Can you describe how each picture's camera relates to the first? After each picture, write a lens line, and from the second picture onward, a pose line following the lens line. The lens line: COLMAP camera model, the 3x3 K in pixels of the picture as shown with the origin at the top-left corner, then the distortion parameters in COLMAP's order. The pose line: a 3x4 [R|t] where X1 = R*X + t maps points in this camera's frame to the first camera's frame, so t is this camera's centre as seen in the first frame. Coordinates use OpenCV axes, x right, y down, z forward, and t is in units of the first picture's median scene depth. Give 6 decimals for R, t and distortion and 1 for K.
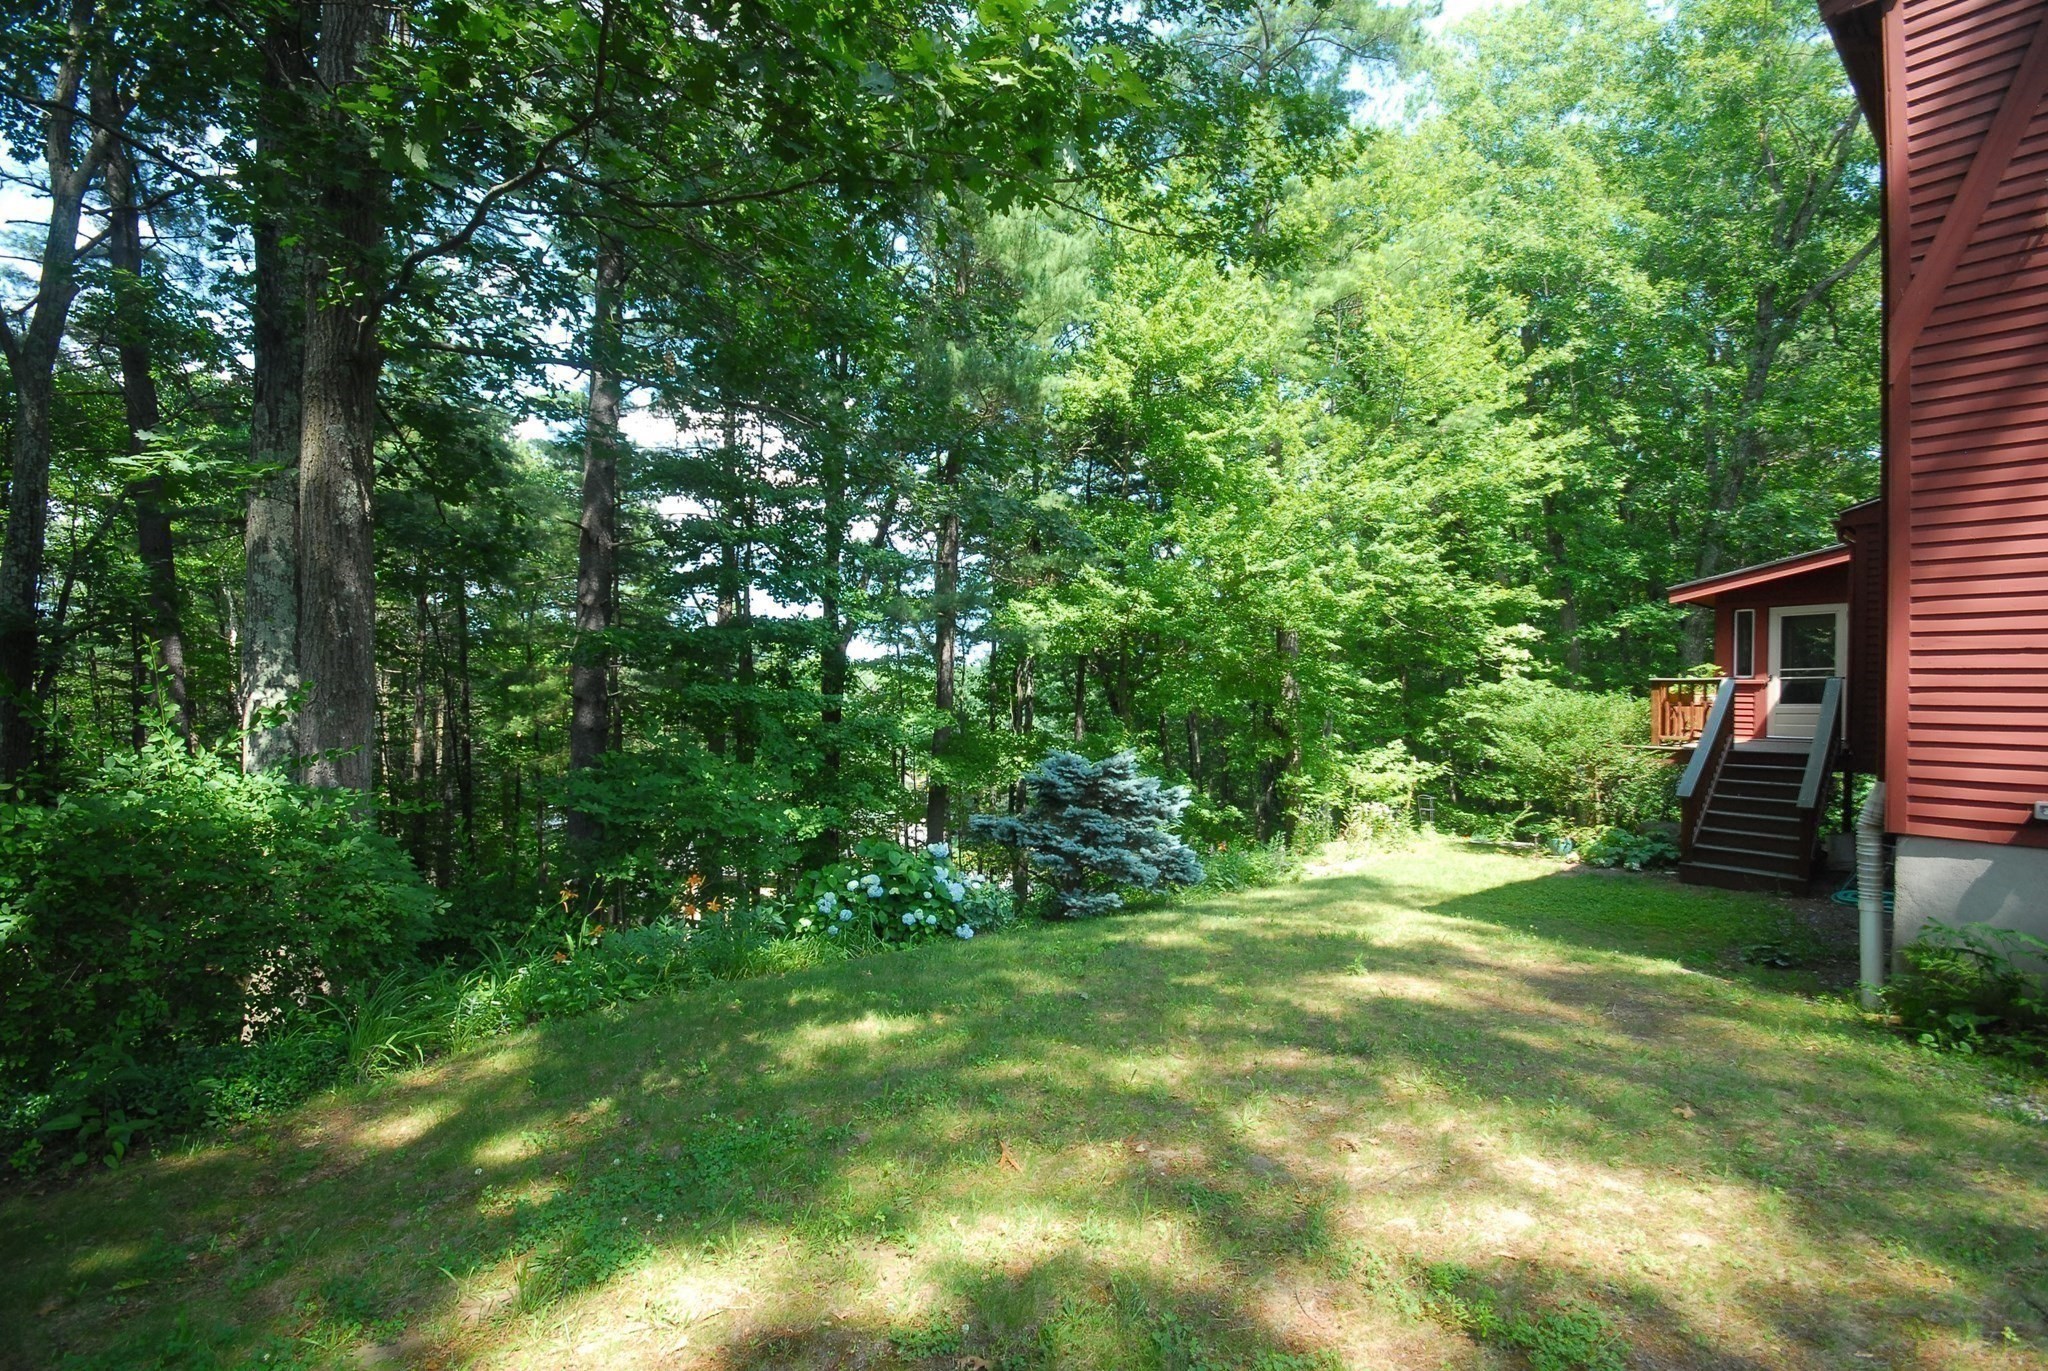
lens RADIAL K [[893.1, 0, 1024.0], [0, 893.1, 685.5], [0, 0, 1]] dist [0.000311, 0.000038]
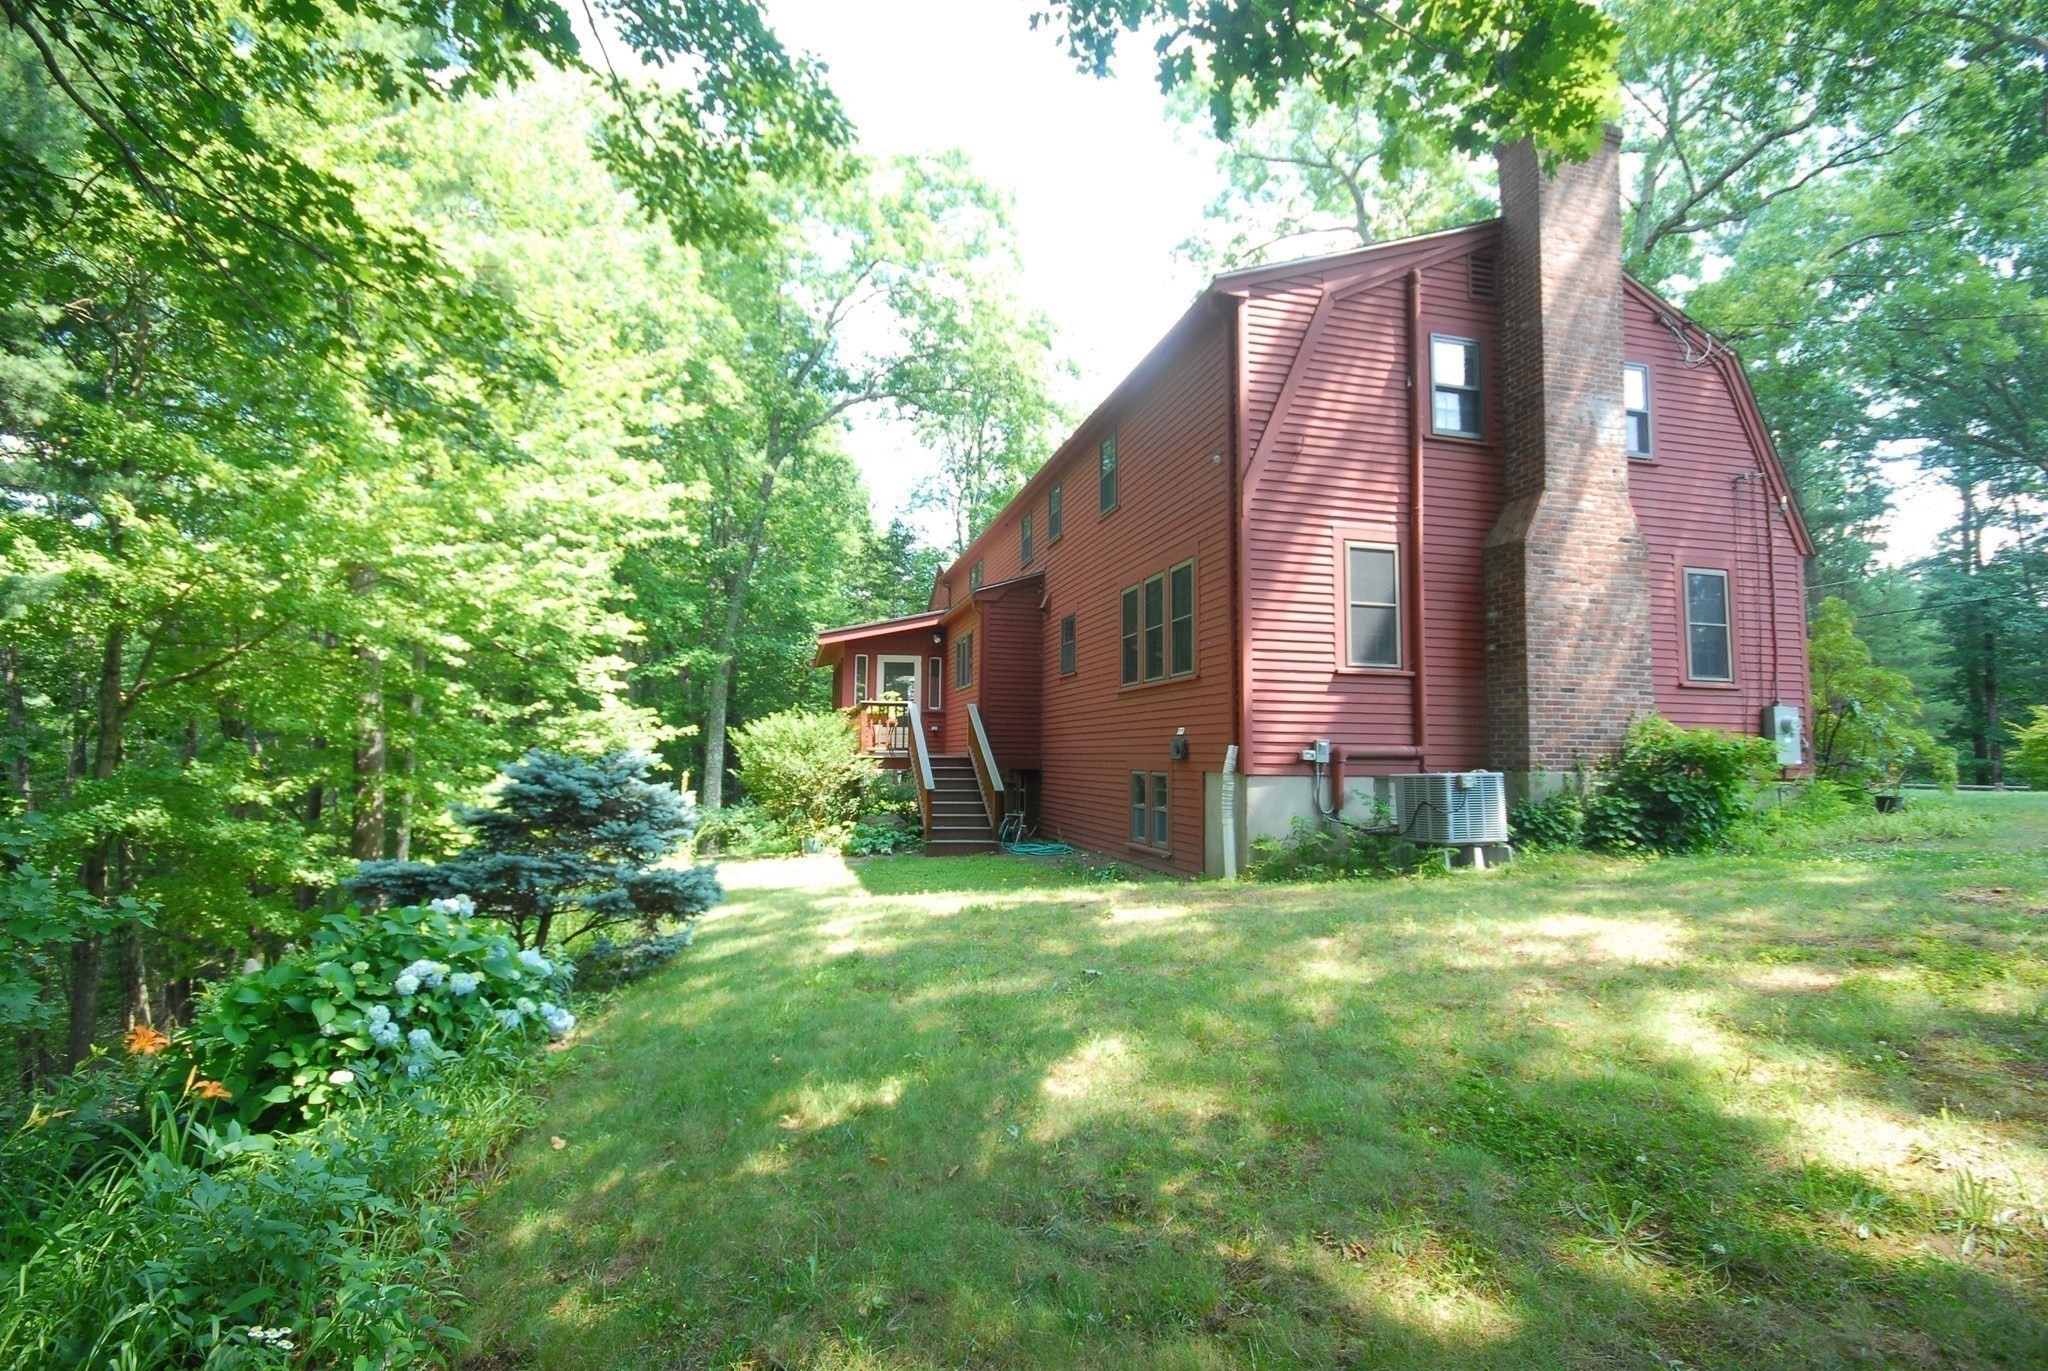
lens RADIAL K [[893.1, 0, 1024.0], [0, 893.1, 685.5], [0, 0, 1]] dist [0.000311, 0.000038]
pose [[0.464922, 0.056095, 0.883573, -0.160175], [-0.014893, 0.998345, -0.055544, 0.019759], [-0.885226, 0.012664, 0.464988, 0.122480]]
